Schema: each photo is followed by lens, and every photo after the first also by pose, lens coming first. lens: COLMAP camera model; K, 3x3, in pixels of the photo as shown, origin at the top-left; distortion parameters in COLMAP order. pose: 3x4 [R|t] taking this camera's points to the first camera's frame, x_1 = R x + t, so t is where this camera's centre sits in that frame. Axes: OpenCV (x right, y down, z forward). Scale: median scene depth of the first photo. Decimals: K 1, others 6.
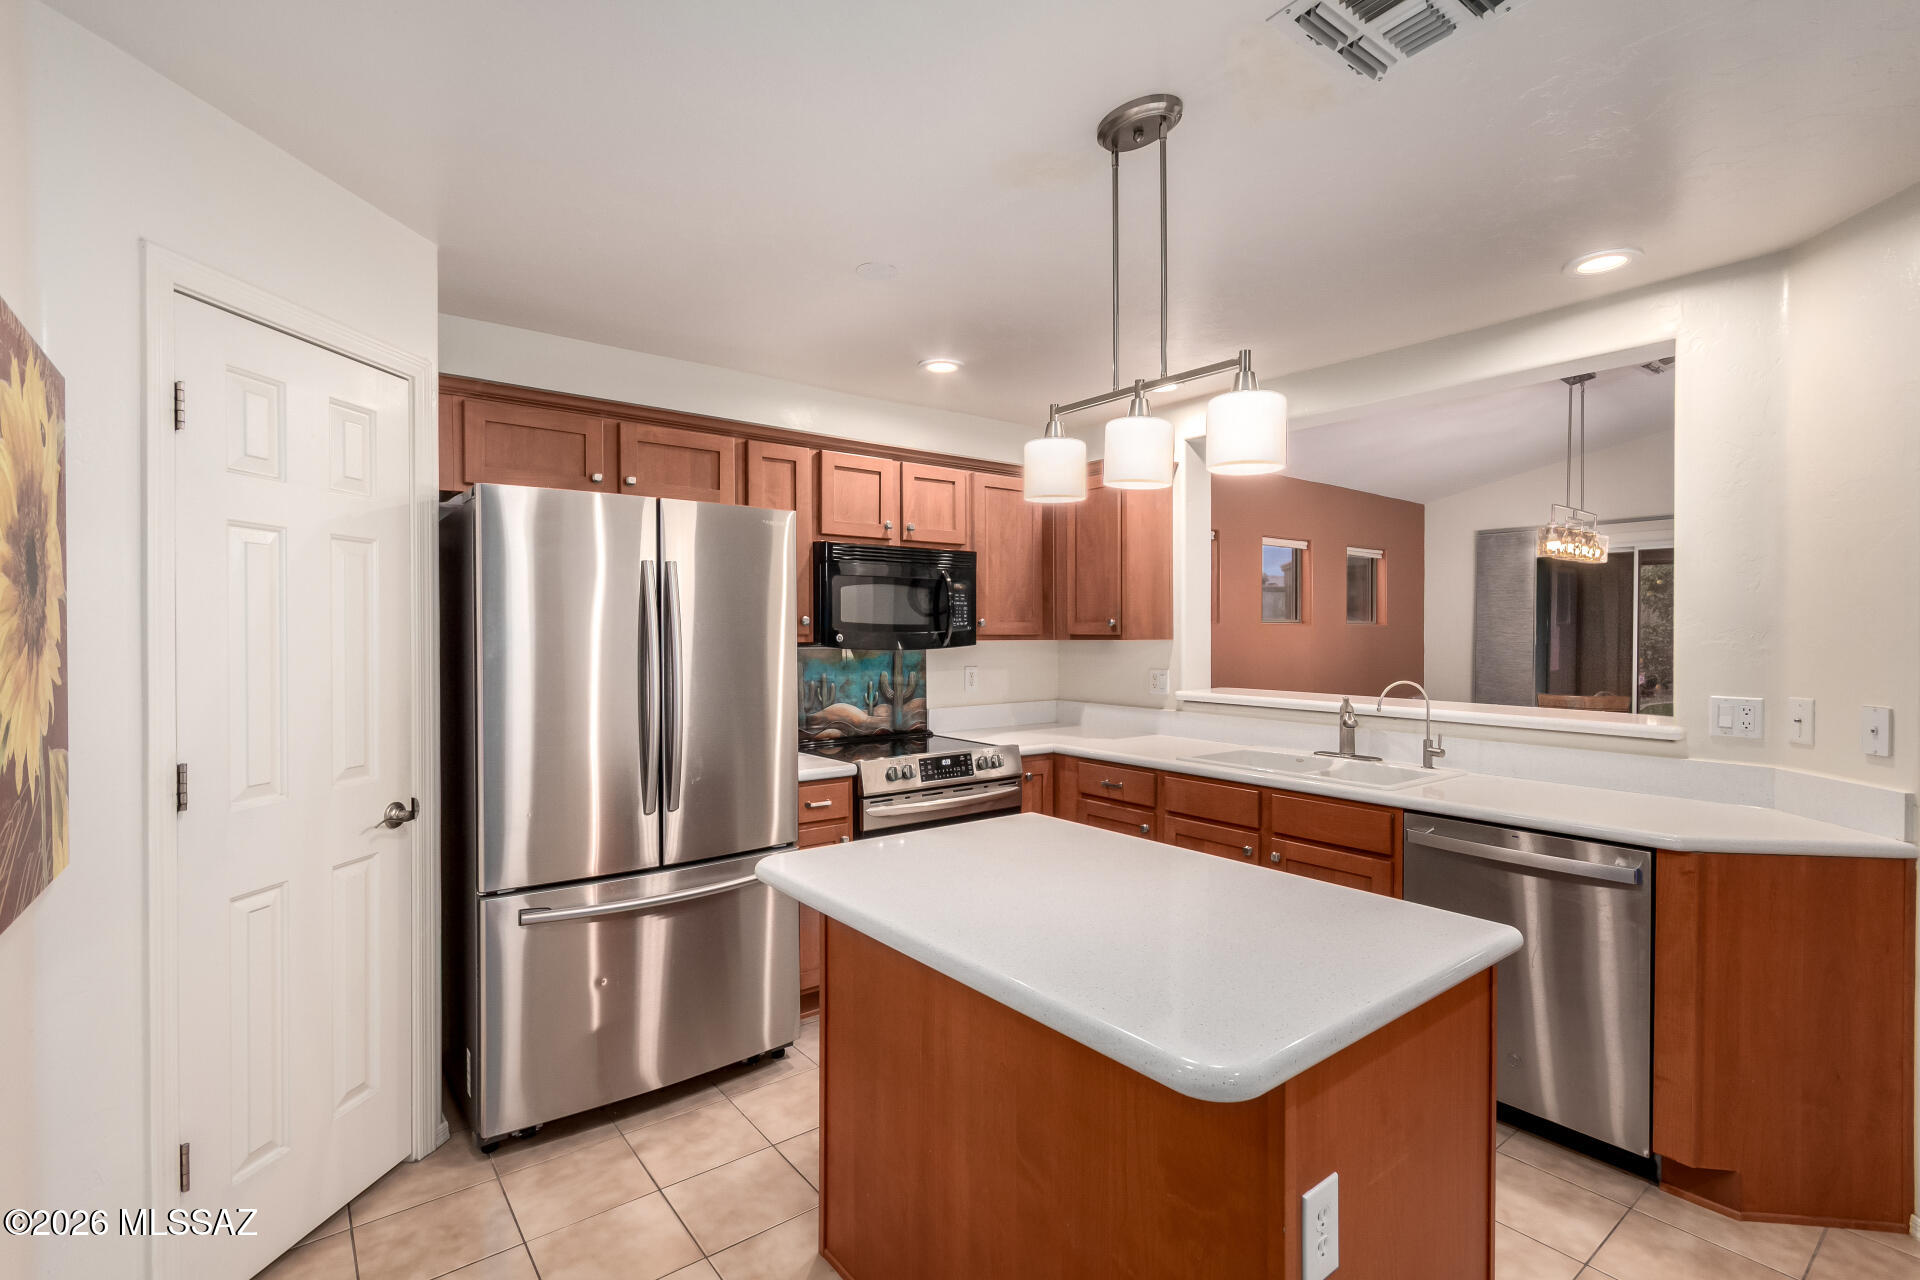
lens RADIAL K [[882.8, 0, 960.9], [0, 882.8, 640.9], [0, 0, 1]] dist [-0.000056, -0.000061]
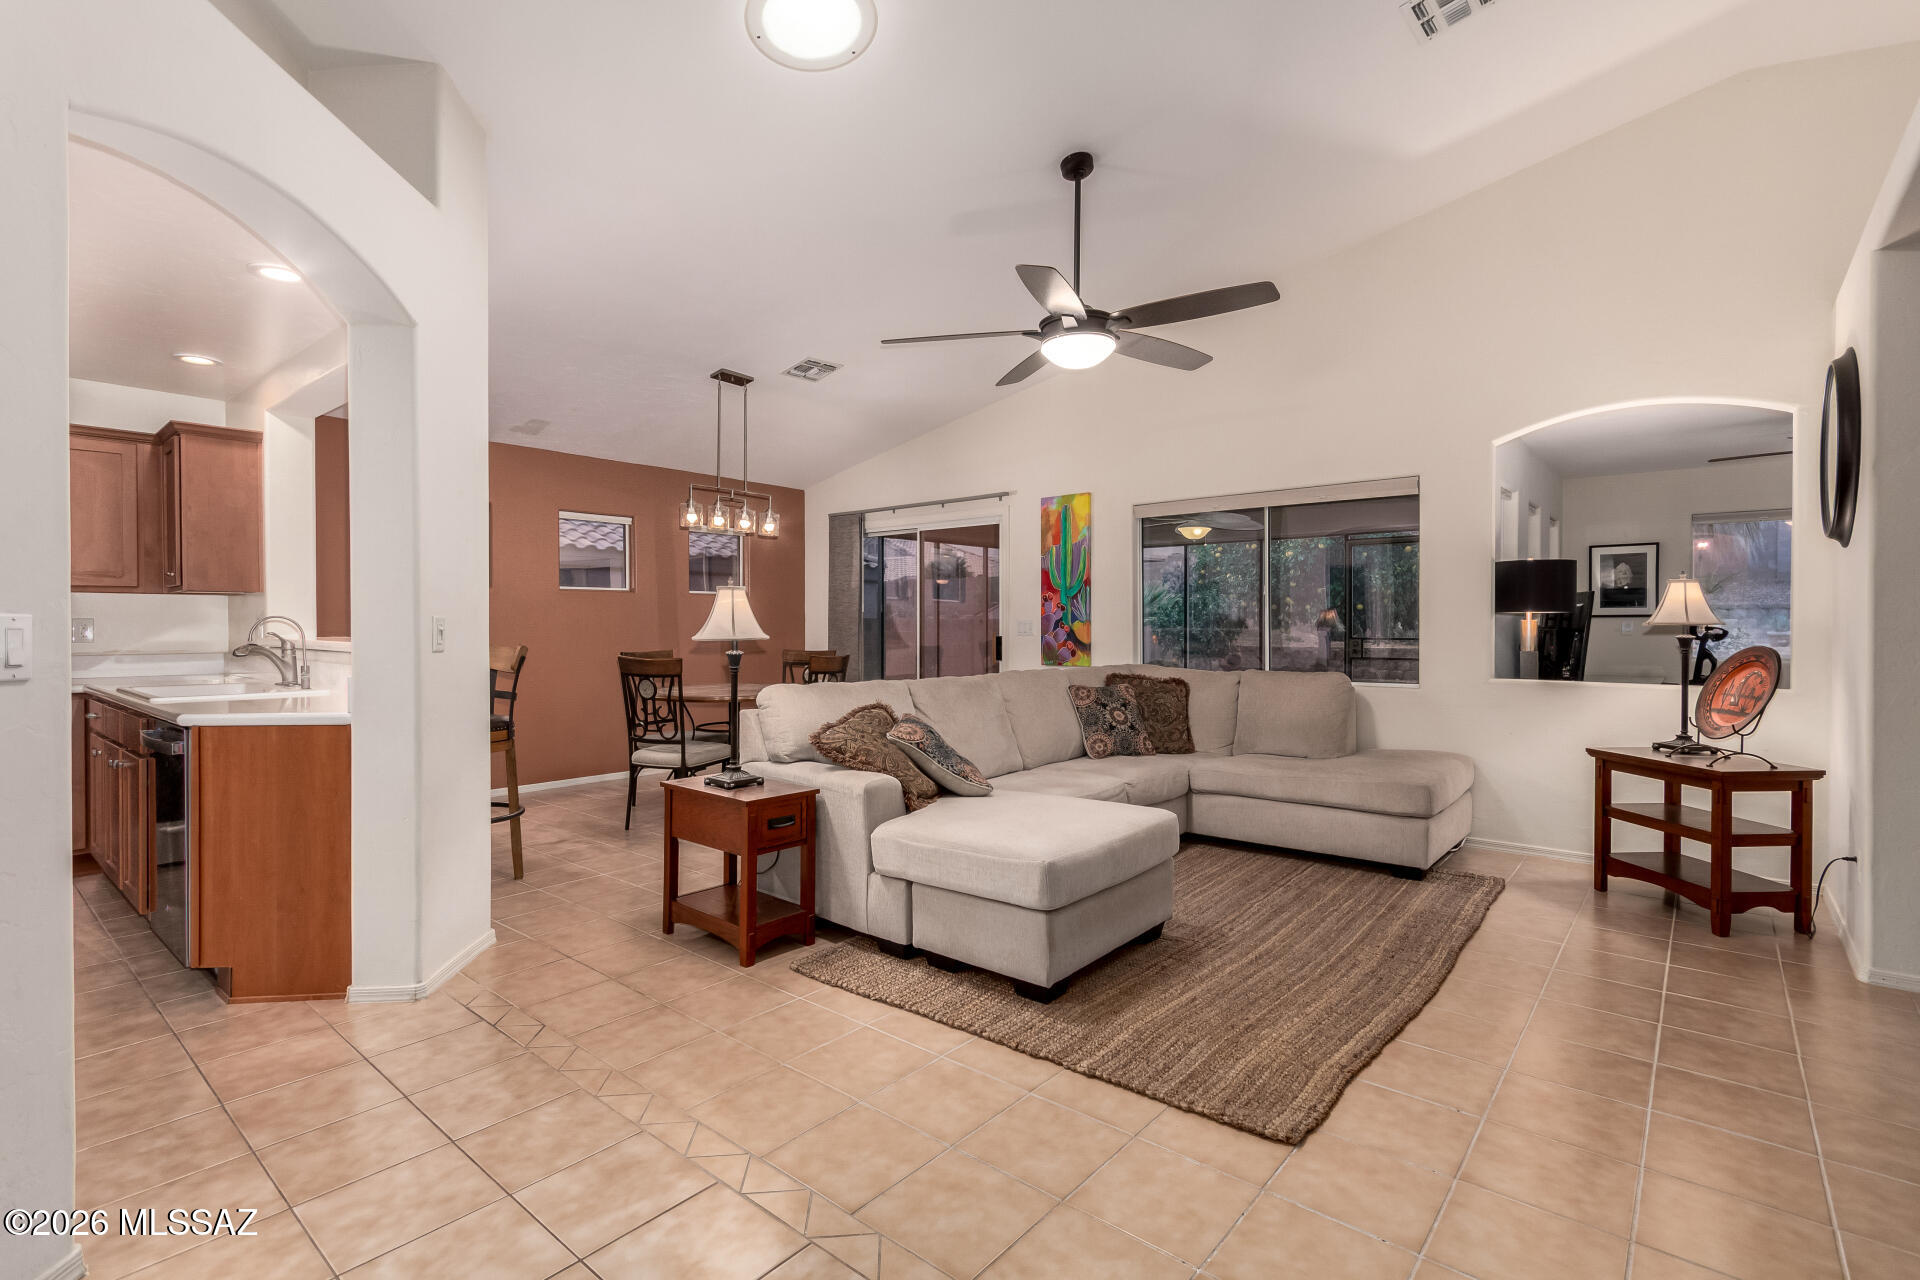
lens RADIAL K [[882.8, 0, 959.9], [0, 882.8, 638.6], [0, 0, 1]] dist [-0.000056, -0.000061]
pose [[0.977650, -0.005302, 0.210174, 1.685233], [0.004374, 0.999979, 0.004879, 0.108429], [-0.210195, -0.003851, 0.977652, -0.523733]]
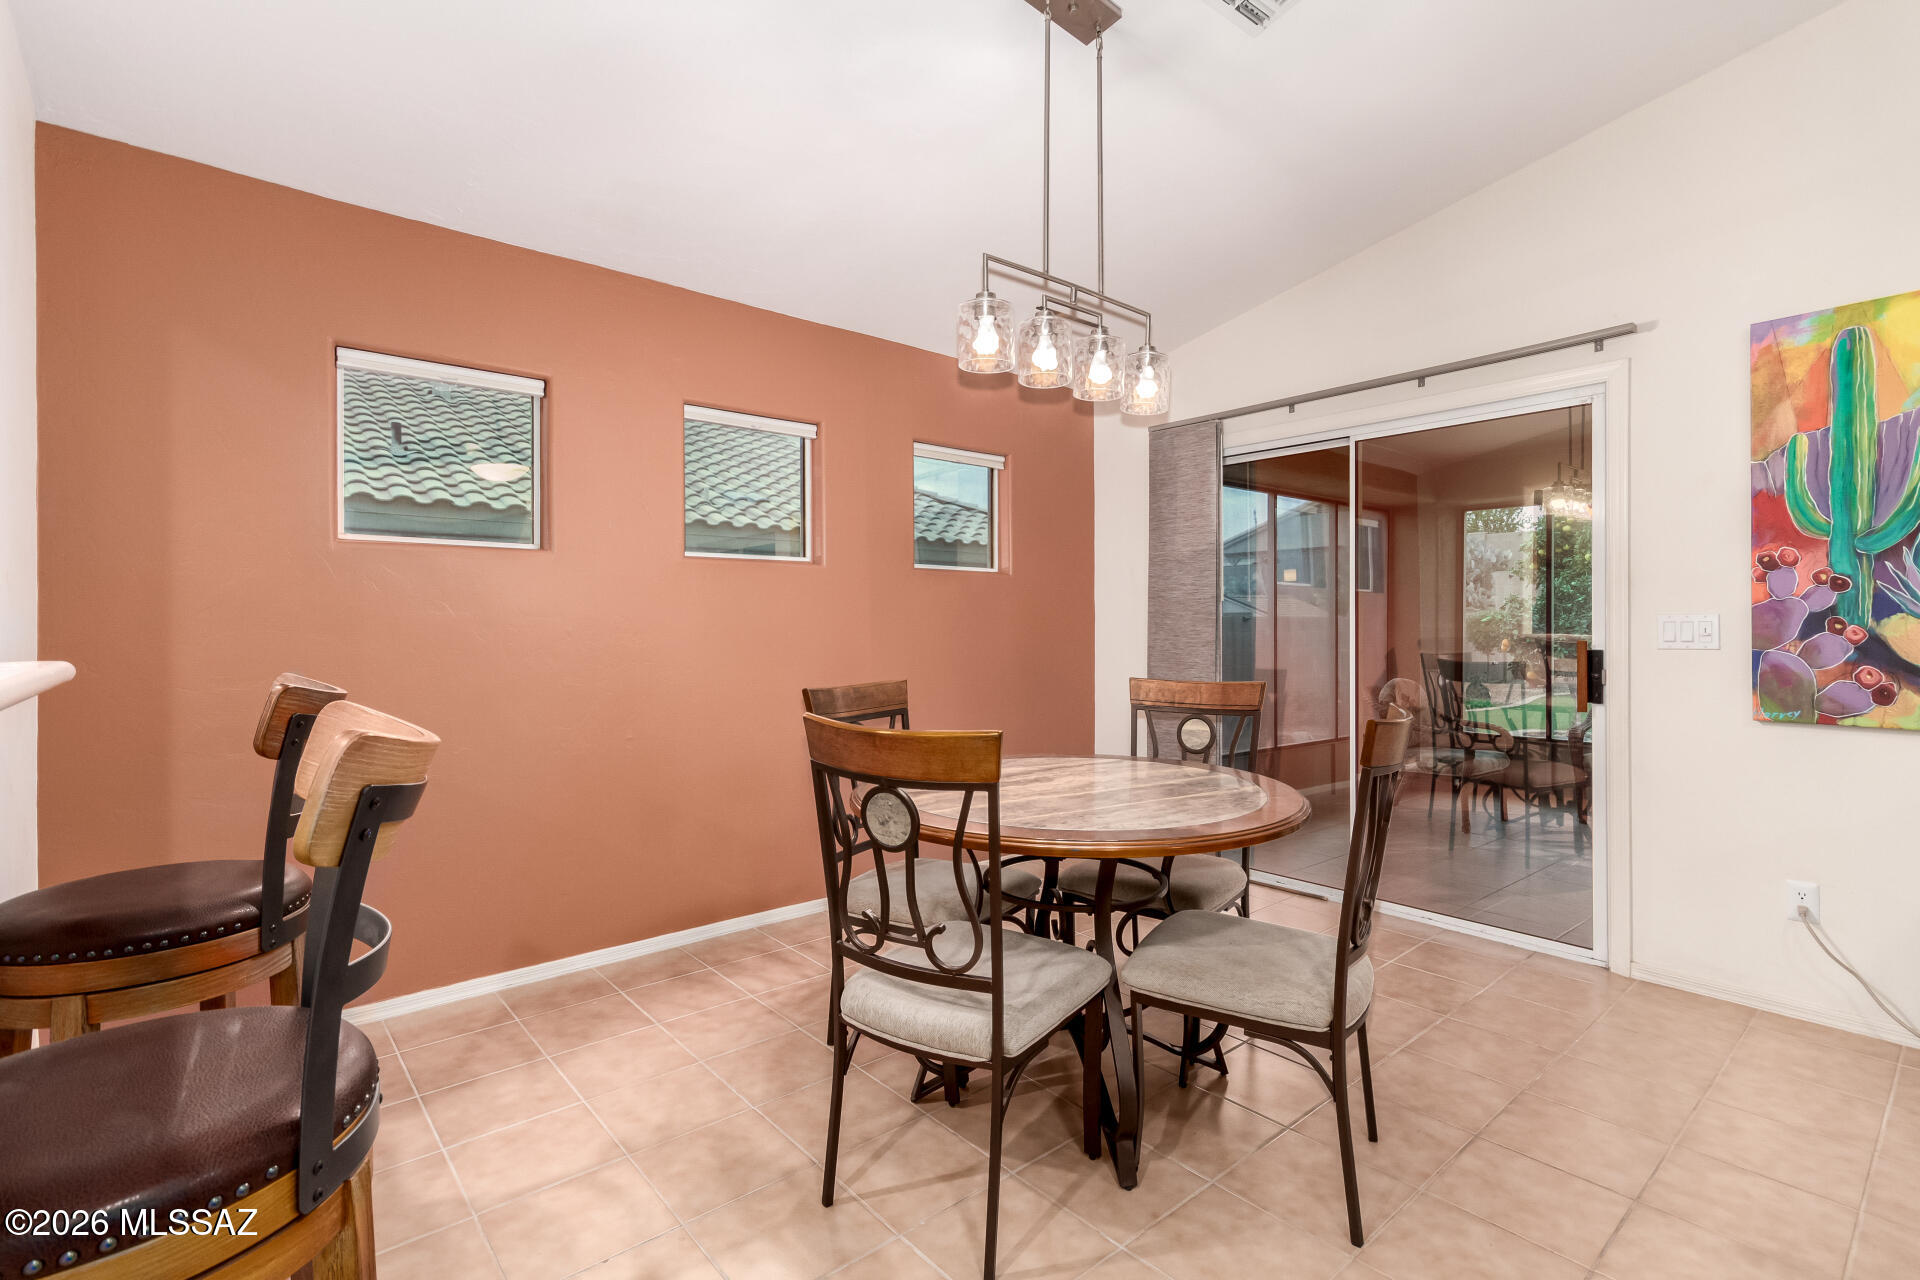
lens RADIAL K [[882.8, 0, 960.6], [0, 882.8, 631.1], [0, 0, 1]] dist [-0.000056, -0.000061]
pose [[0.998944, -0.003516, 0.045811, 1.384711], [0.003637, 0.999990, -0.002545, 0.084784], [-0.045802, 0.002709, 0.998947, 1.202365]]
